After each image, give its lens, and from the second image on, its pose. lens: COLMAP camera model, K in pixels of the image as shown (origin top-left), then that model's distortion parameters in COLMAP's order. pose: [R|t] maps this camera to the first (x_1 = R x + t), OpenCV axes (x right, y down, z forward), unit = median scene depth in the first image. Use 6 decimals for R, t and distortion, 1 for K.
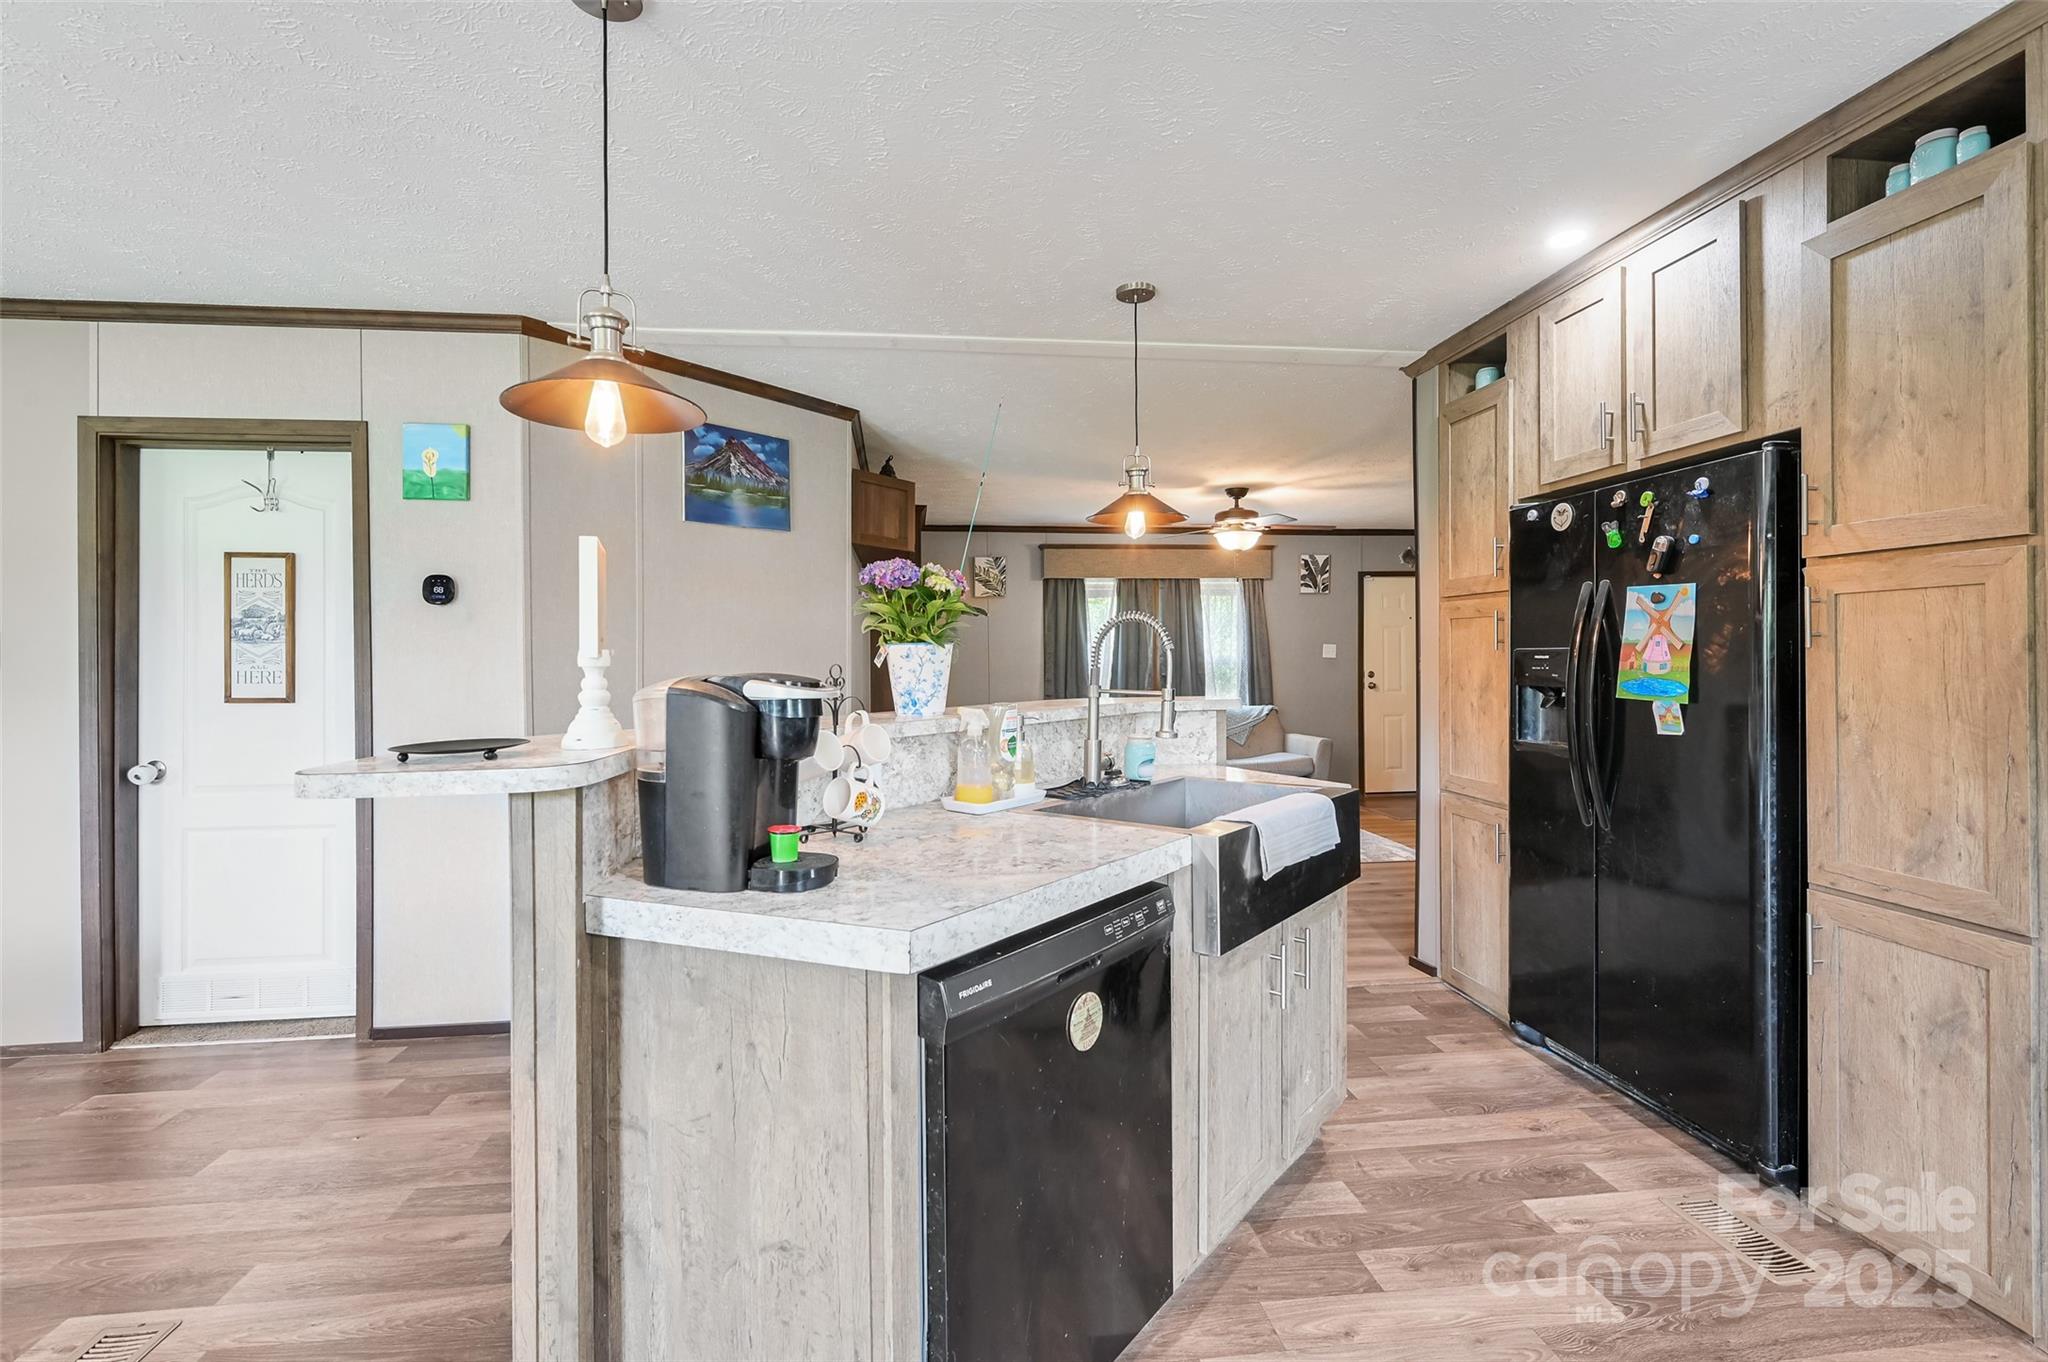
lens RADIAL K [[904.8, 0, 1014.2], [0, 904.8, 653.5], [0, 0, 1]] dist [-0.000404, -0.000238]
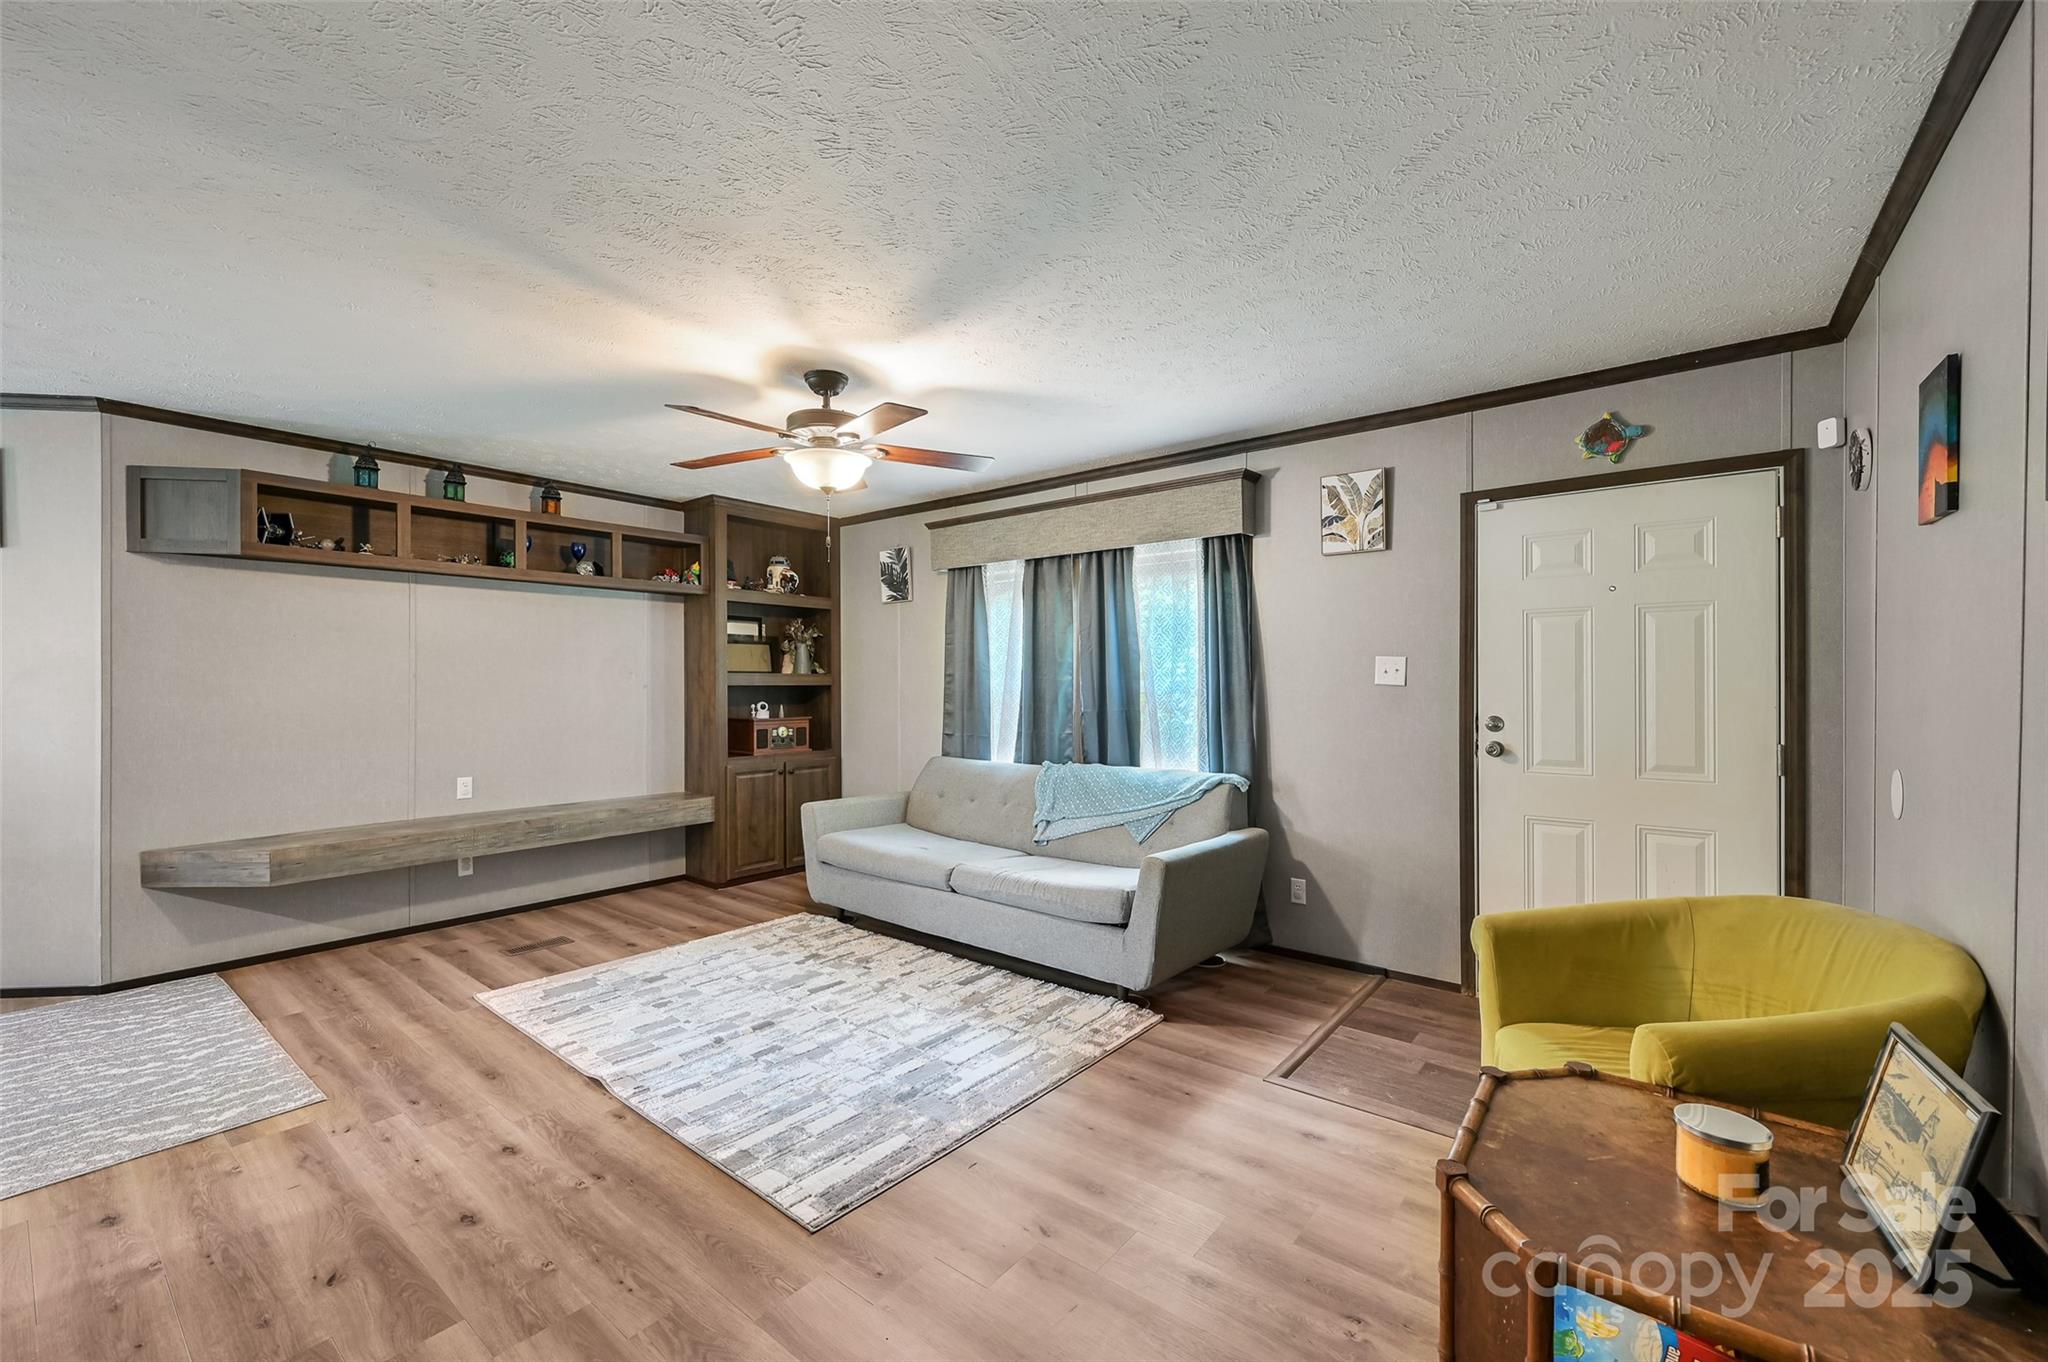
lens RADIAL K [[838.7, 0, 1005.0], [0, 838.7, 681.3], [0, 0, 1]] dist [-0.005278, -0.001917]
pose [[0.679217, 0.008203, -0.733891, 1.891413], [0.001374, 0.999922, 0.012448, -0.010381], [0.733936, -0.009463, 0.679153, 1.954086]]
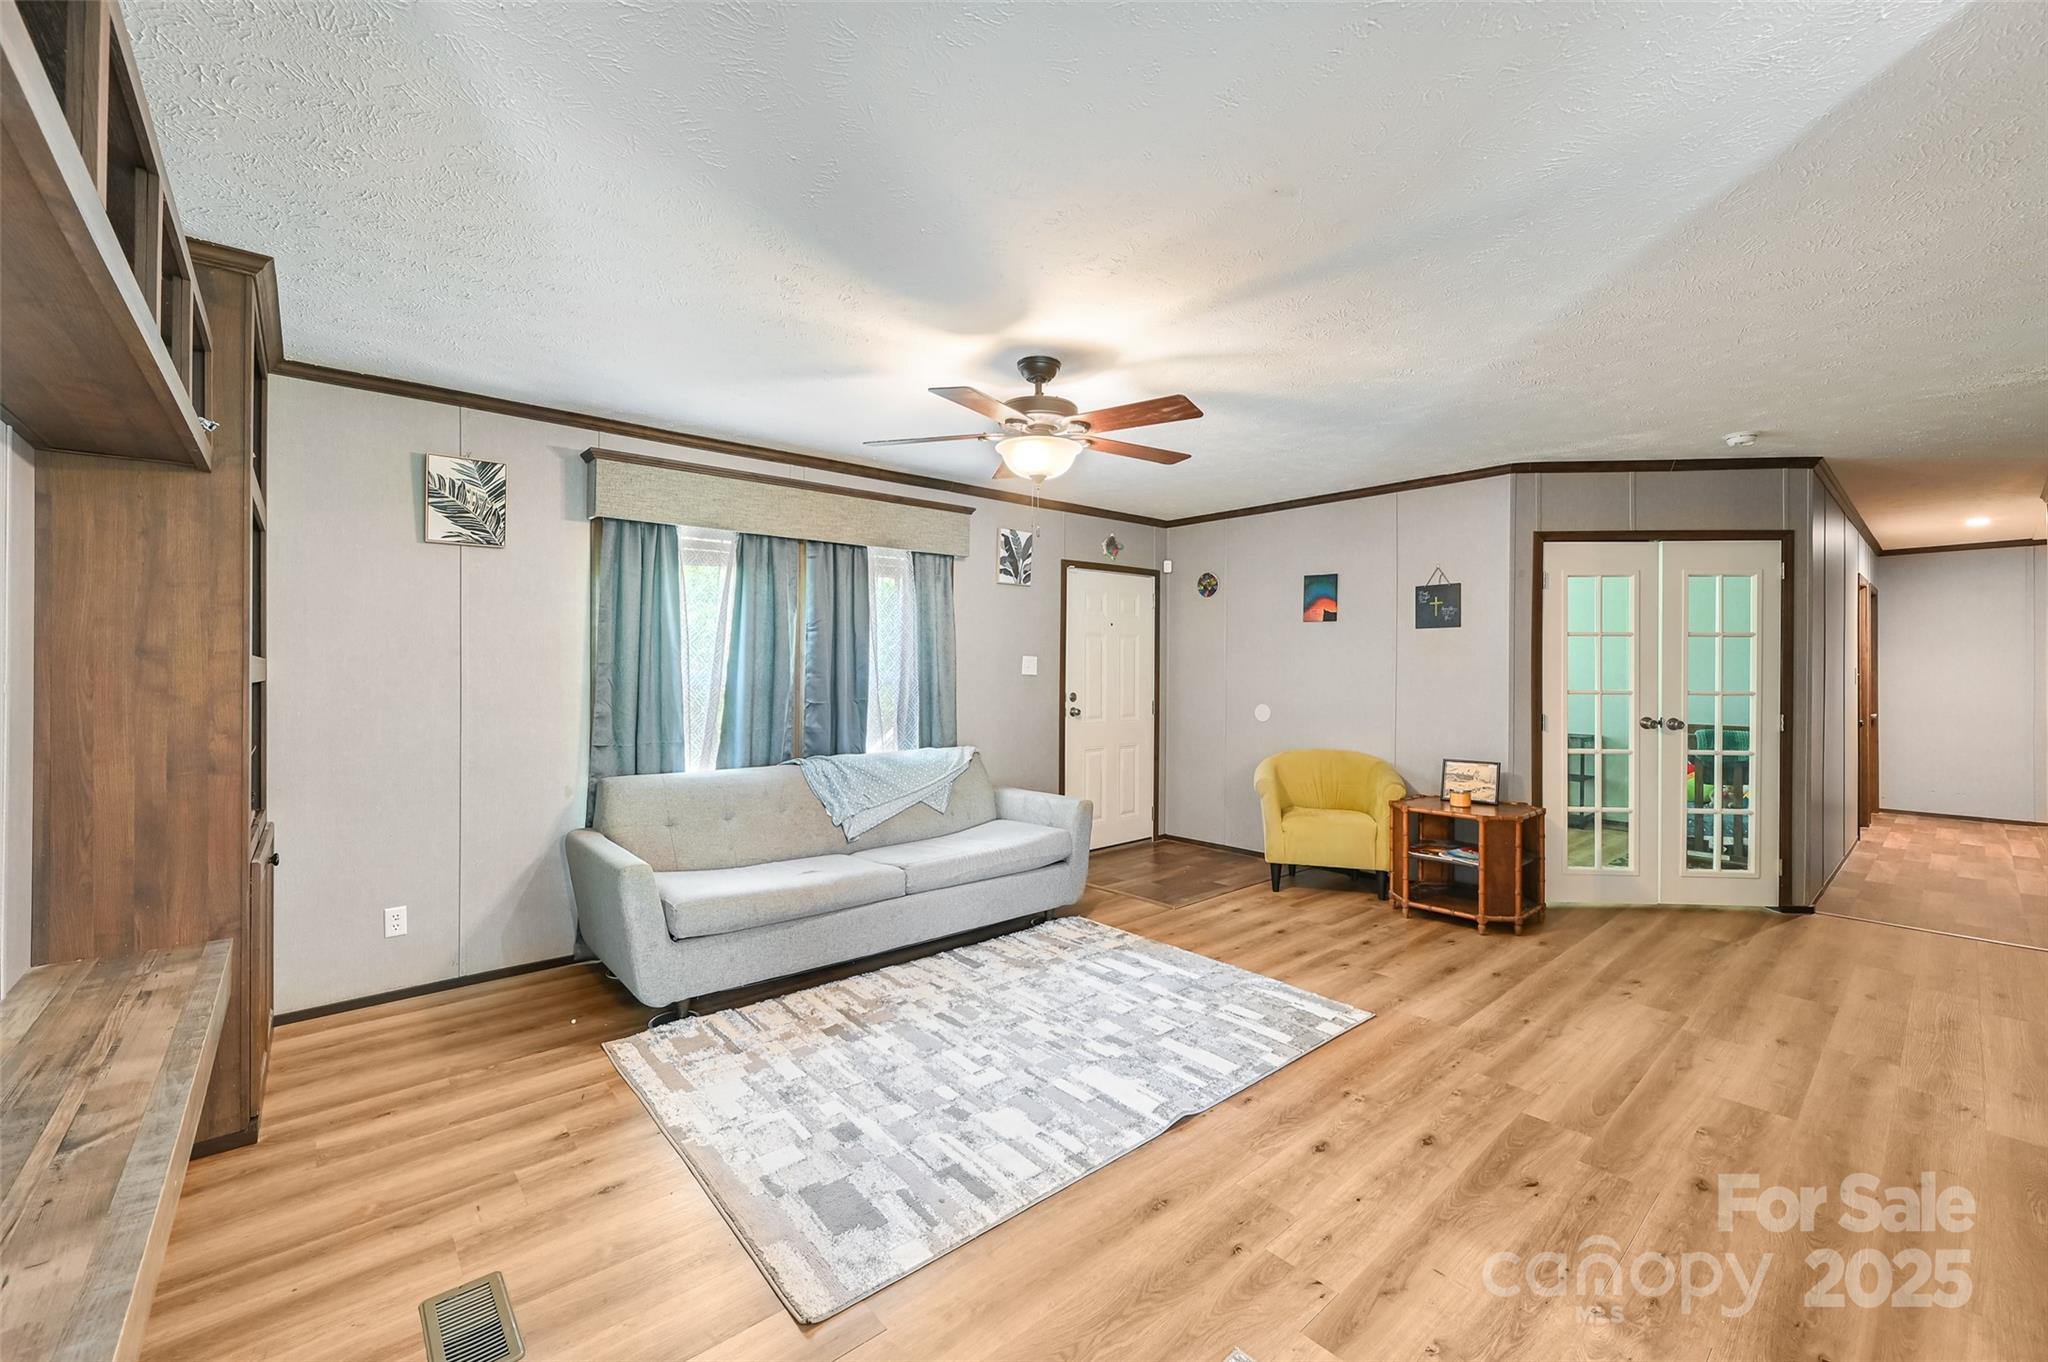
lens RADIAL K [[838.7, 0, 1038.1], [0, 838.7, 662.1], [0, 0, 1]] dist [-0.005278, -0.001917]
pose [[0.828100, 0.015197, 0.560374, -0.075937], [-0.013772, 0.999882, -0.006763, -0.003588], [-0.560411, -0.002117, 0.828212, 1.559801]]
